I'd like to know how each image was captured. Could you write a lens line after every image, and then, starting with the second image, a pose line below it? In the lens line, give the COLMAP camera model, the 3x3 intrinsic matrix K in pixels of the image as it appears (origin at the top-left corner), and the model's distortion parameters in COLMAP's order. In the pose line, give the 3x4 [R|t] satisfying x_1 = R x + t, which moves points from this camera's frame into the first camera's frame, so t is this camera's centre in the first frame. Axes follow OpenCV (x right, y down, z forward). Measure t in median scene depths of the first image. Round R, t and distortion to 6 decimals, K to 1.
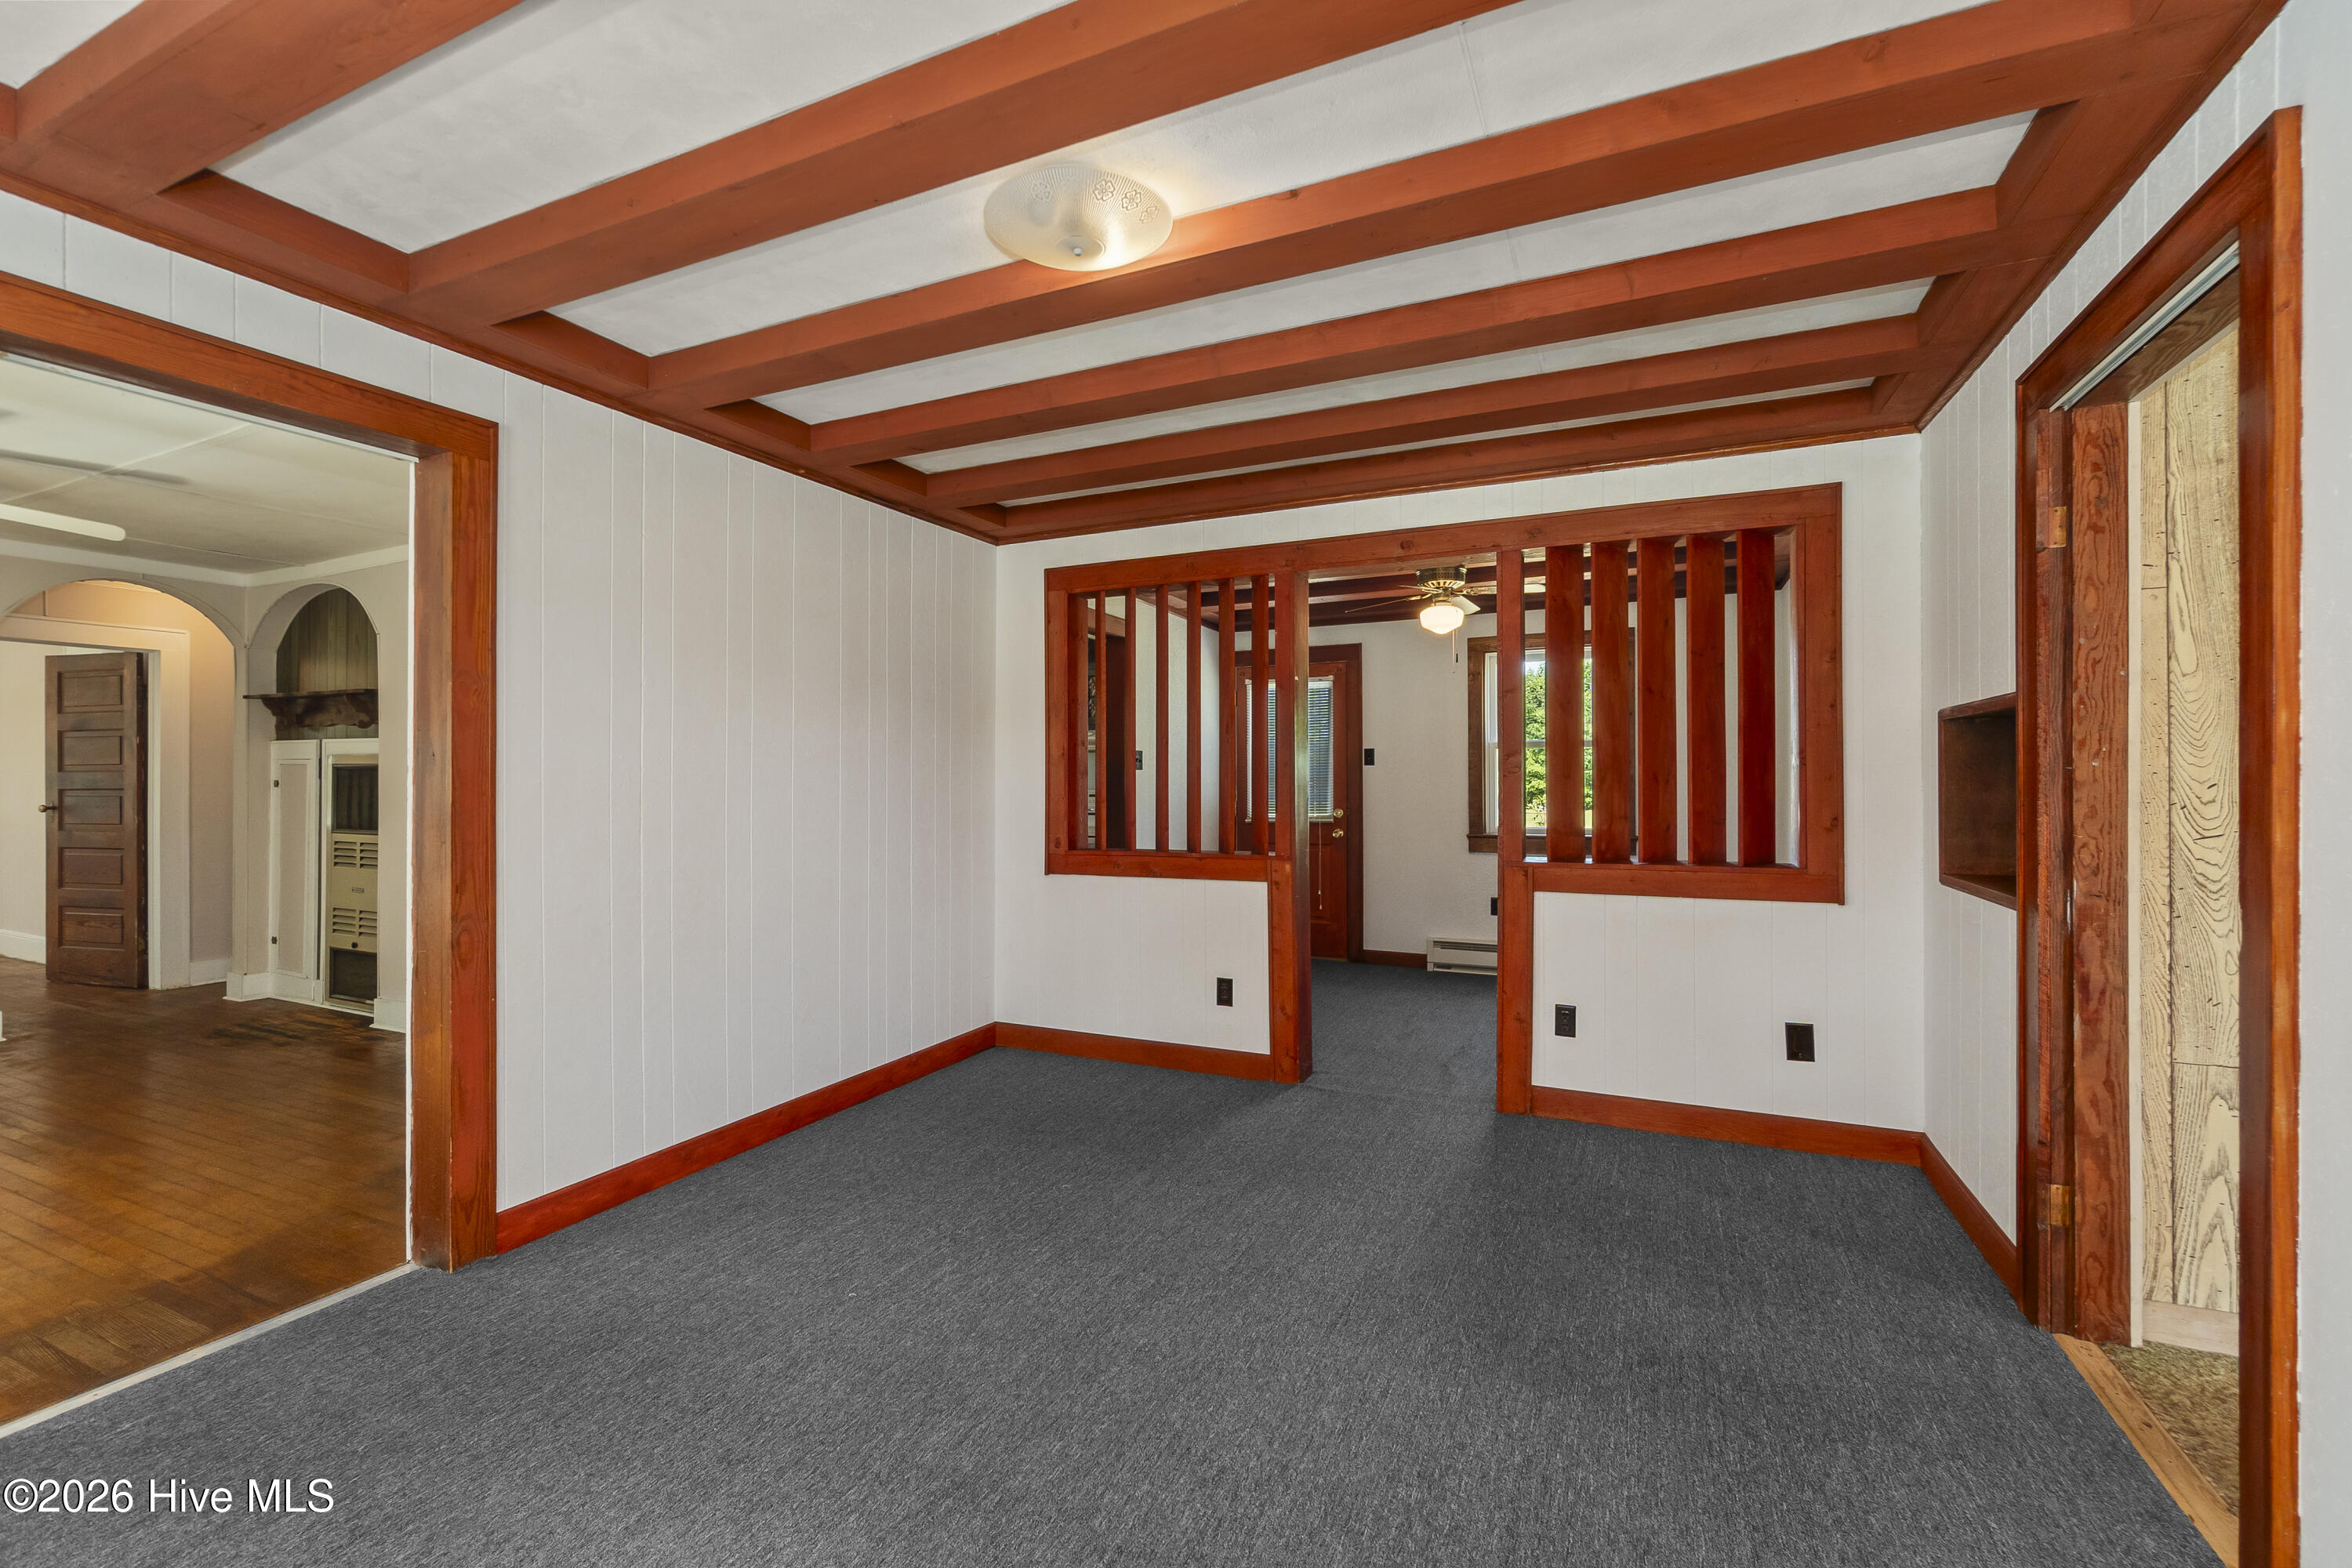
lens RADIAL K [[999.8, 0, 1176.6], [0, 999.8, 773.6], [0, 0, 1]] dist [0.002441, 0.000279]
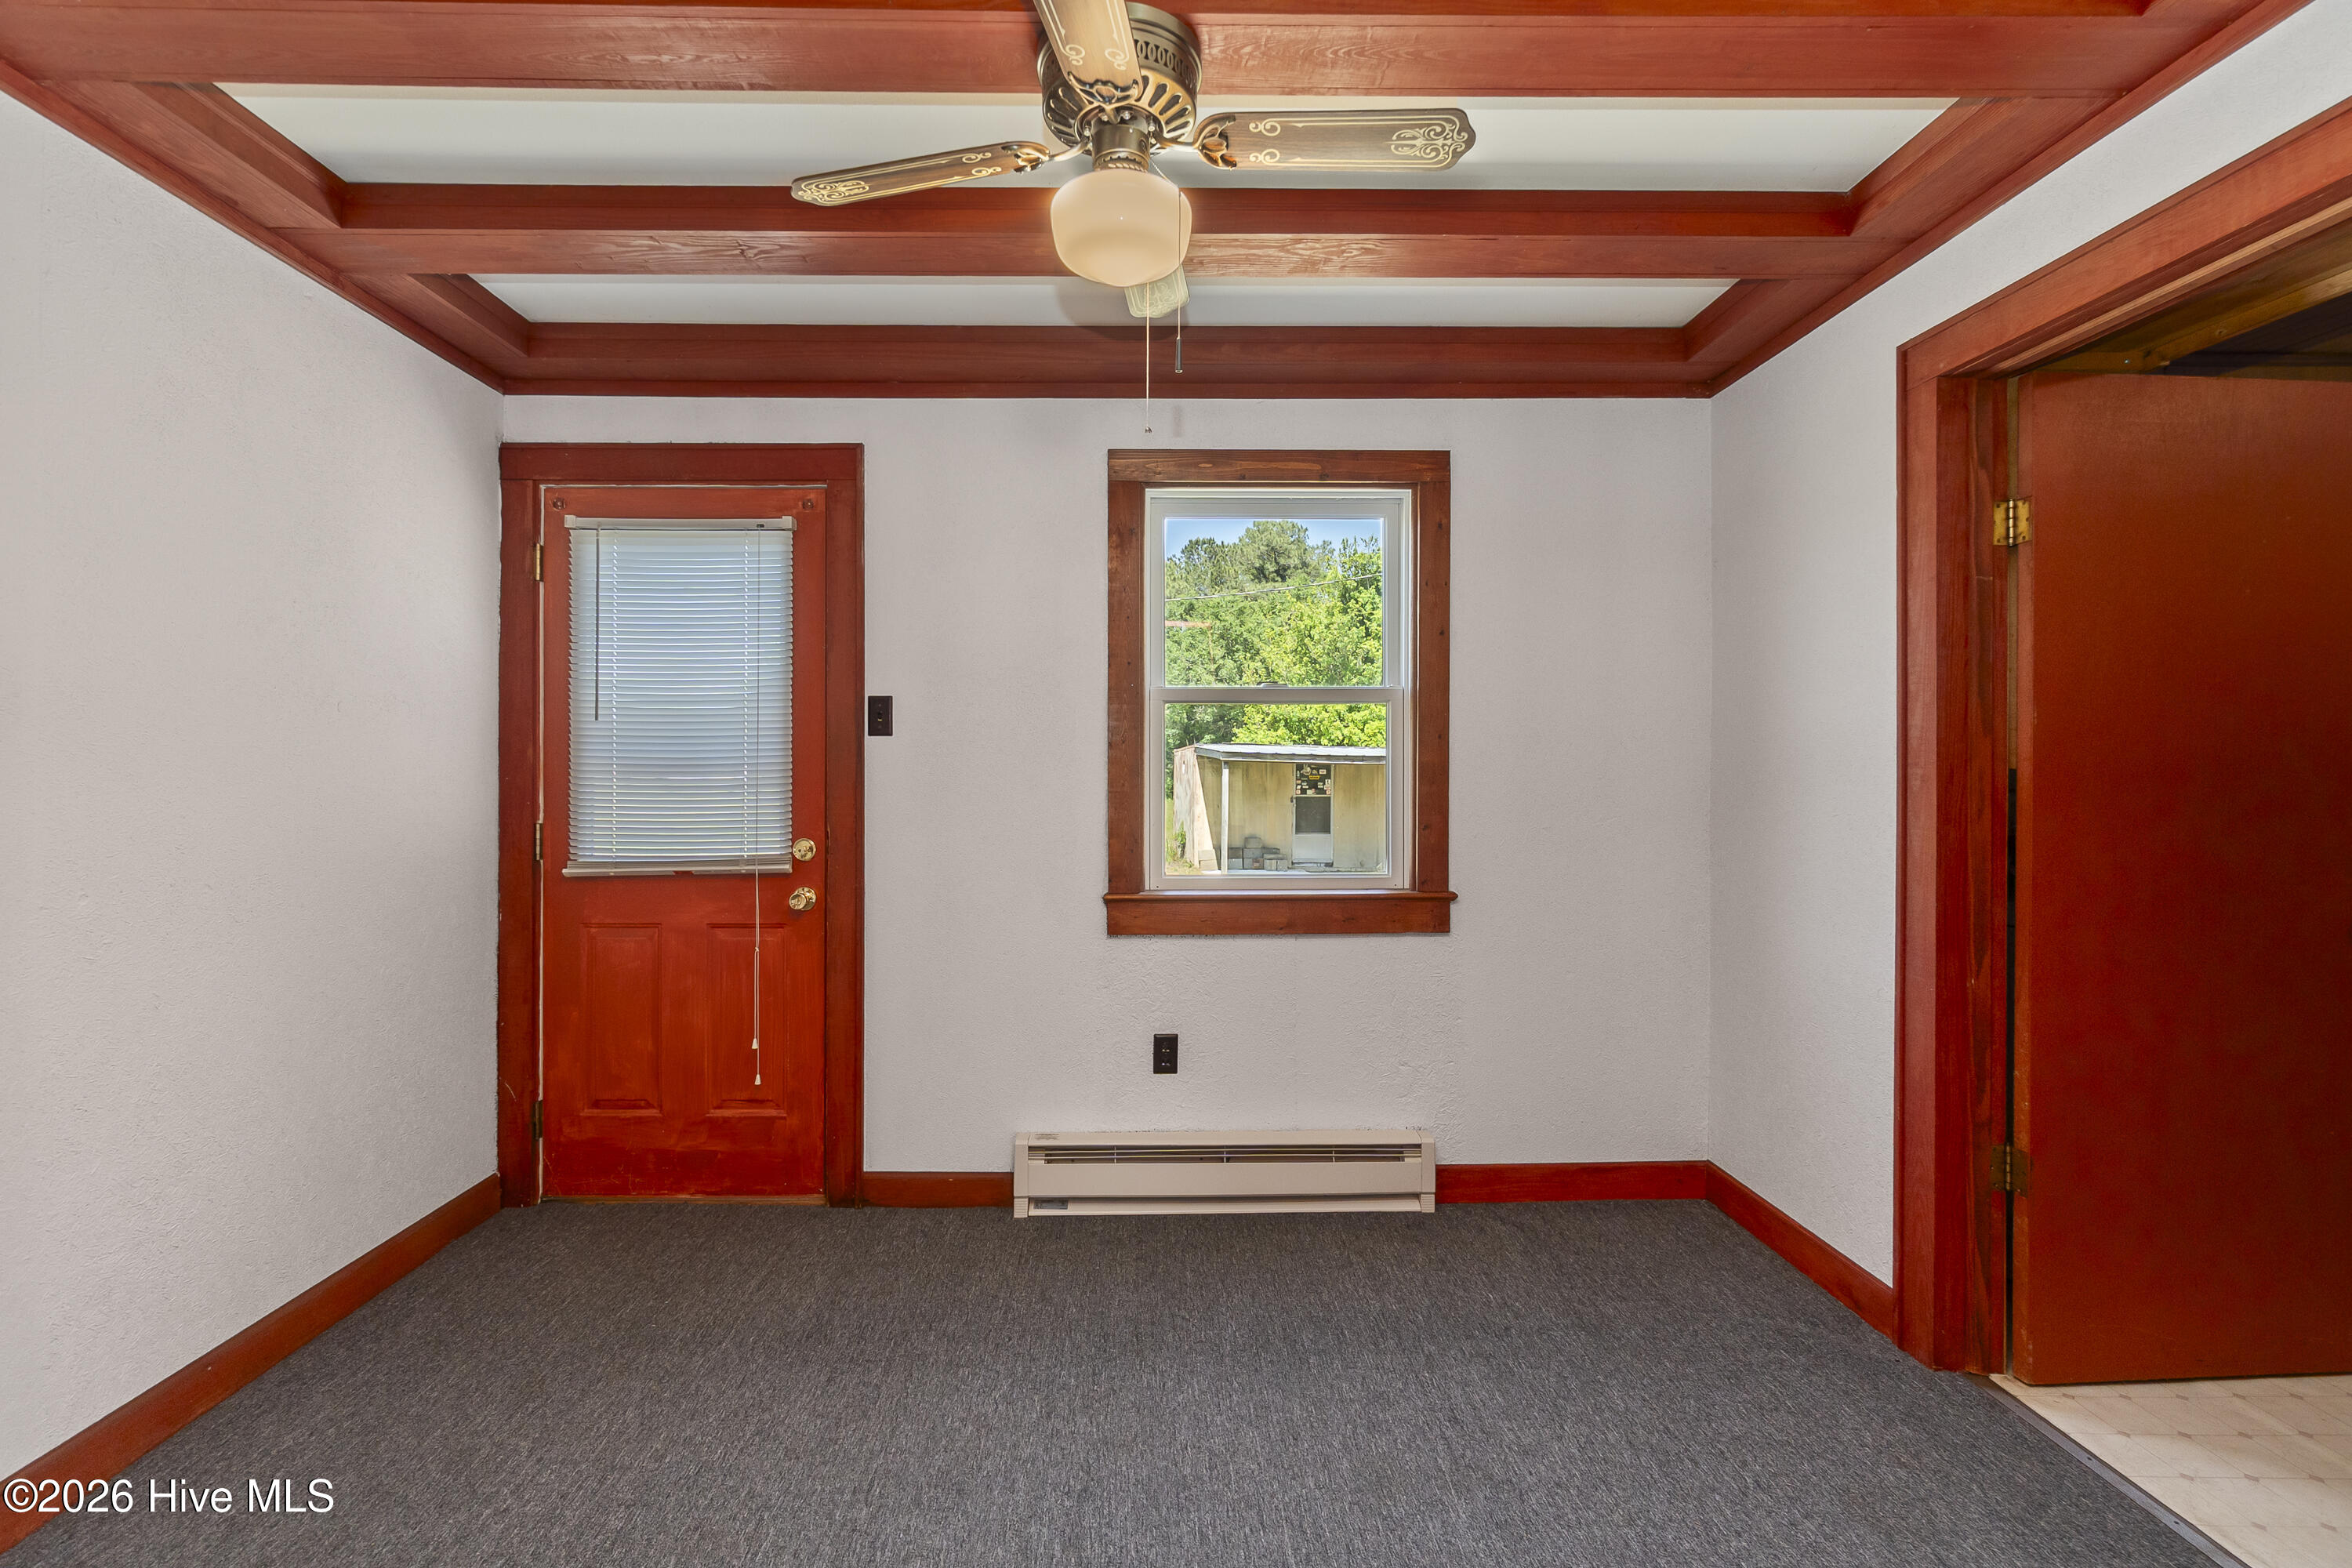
lens RADIAL K [[1013.5, 0, 1168.7], [0, 1013.5, 779.6], [0, 0, 1]] dist [-0.001226, 0.000951]
pose [[0.886672, 0.007468, 0.462338, 0.238335], [-0.011879, 0.999907, 0.006632, 0.012981], [-0.462246, -0.011372, 0.886679, 1.303093]]
